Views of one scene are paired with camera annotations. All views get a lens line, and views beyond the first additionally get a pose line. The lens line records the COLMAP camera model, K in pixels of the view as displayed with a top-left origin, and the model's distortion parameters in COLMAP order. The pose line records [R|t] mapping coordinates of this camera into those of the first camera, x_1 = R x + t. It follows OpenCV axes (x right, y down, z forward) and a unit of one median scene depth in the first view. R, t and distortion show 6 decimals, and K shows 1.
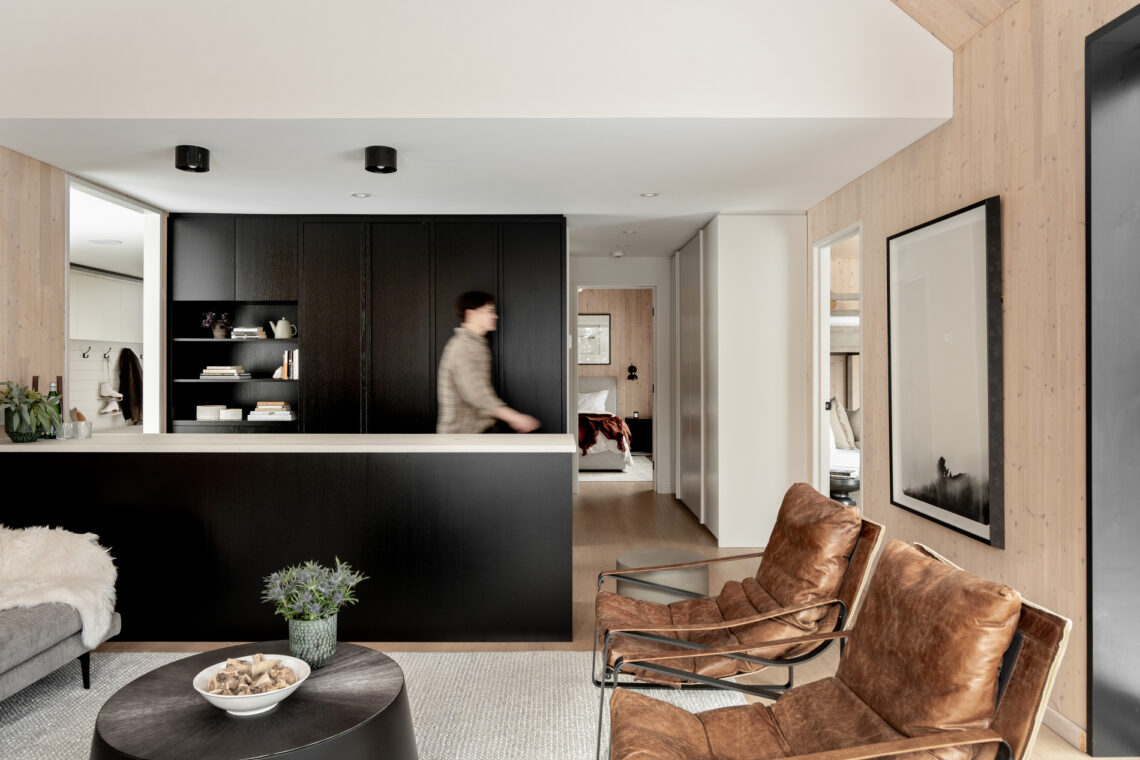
lens RADIAL K [[763.4, 0, 567.4], [0, 763.4, 377.4], [0, 0, 1]] dist [-0.010516, -0.003782]
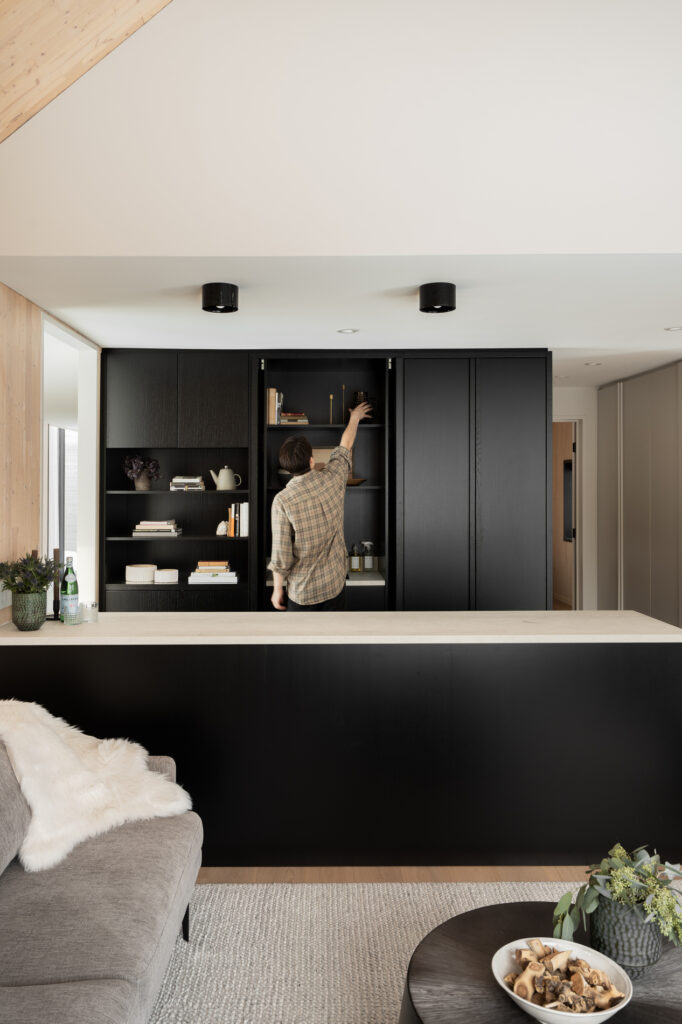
lens RADIAL K [[835.4, 0, 342.1], [0, 835.4, 503.7], [0, 0, 1]] dist [0.006882, -0.000019]
pose [[0.999988, -0.004760, -0.001023, -0.240987], [0.004763, 0.999983, 0.003264, -0.037920], [0.001007, -0.003268, 0.999994, 0.033552]]
